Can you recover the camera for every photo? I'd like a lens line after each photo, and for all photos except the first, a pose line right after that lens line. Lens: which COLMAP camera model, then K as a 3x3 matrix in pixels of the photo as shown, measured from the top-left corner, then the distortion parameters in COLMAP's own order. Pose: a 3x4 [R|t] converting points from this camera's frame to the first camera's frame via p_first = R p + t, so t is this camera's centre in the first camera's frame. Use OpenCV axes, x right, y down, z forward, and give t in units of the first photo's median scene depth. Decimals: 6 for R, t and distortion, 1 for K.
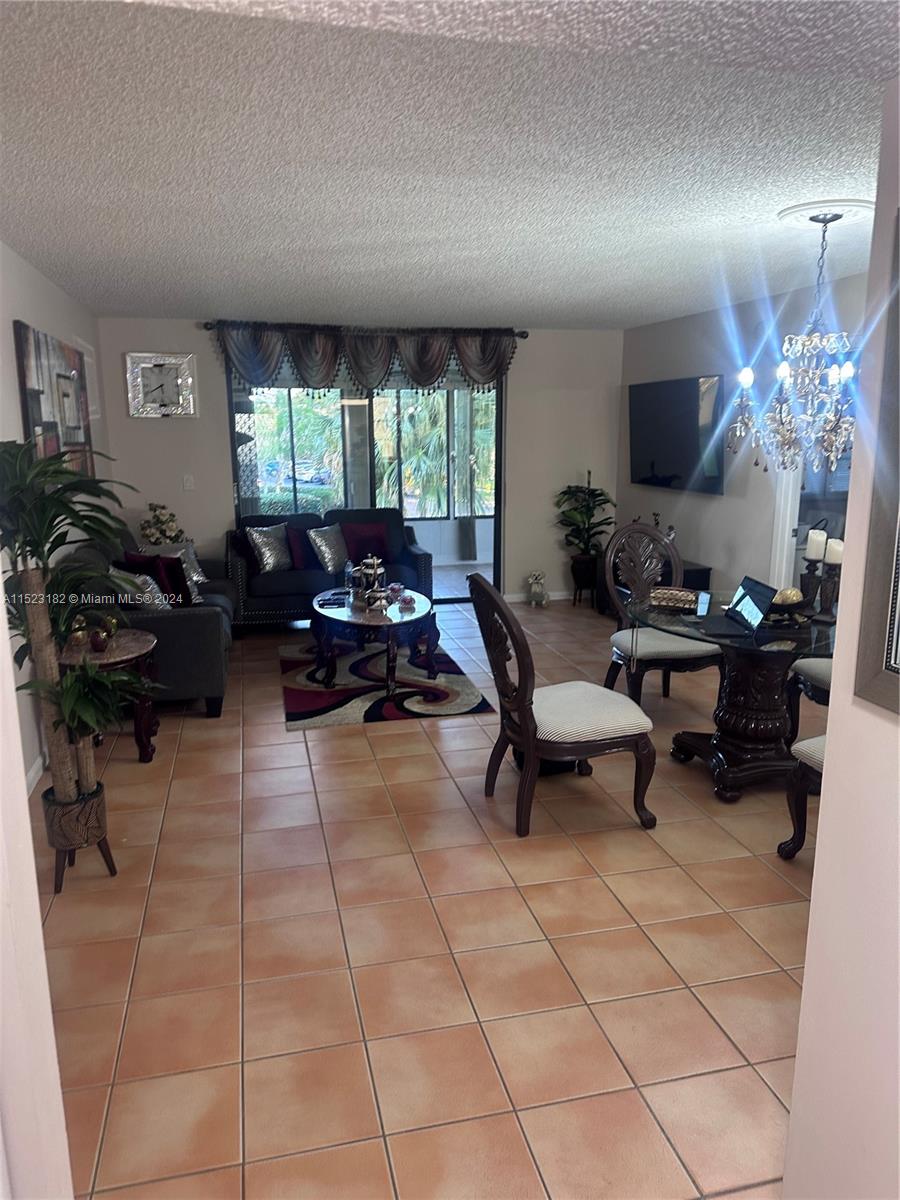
lens RADIAL K [[848.3, 0, 455.8], [0, 848.3, 605.8], [0, 0, 1]] dist [0.053547, -0.069138]
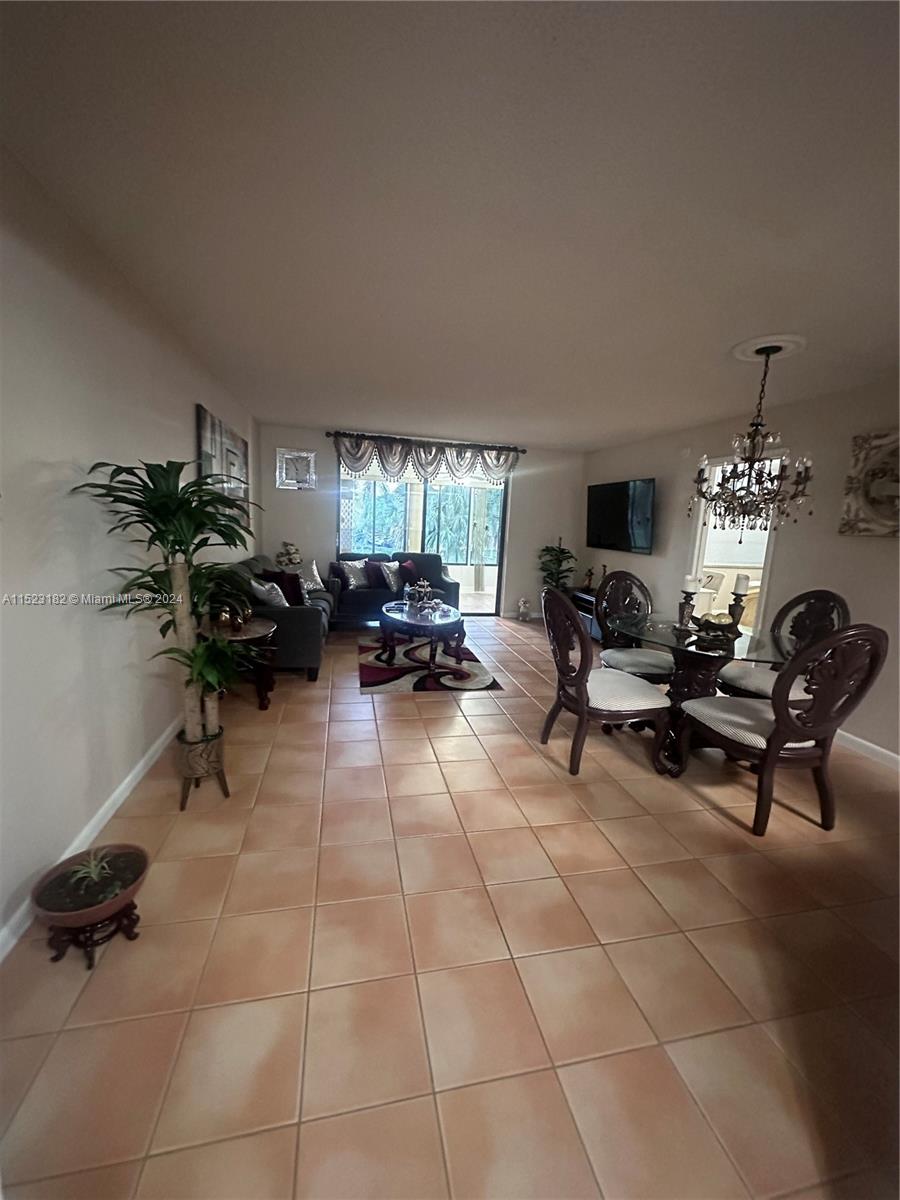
lens RADIAL K [[479.4, 0, 453.6], [0, 479.4, 593.8], [0, 0, 1]] dist [0.002503, 0.000734]
pose [[0.998435, 0.055038, -0.009897, -0.040858], [-0.055541, 0.996592, -0.060981, 0.017387], [0.006507, 0.061436, 0.998090, 0.171717]]
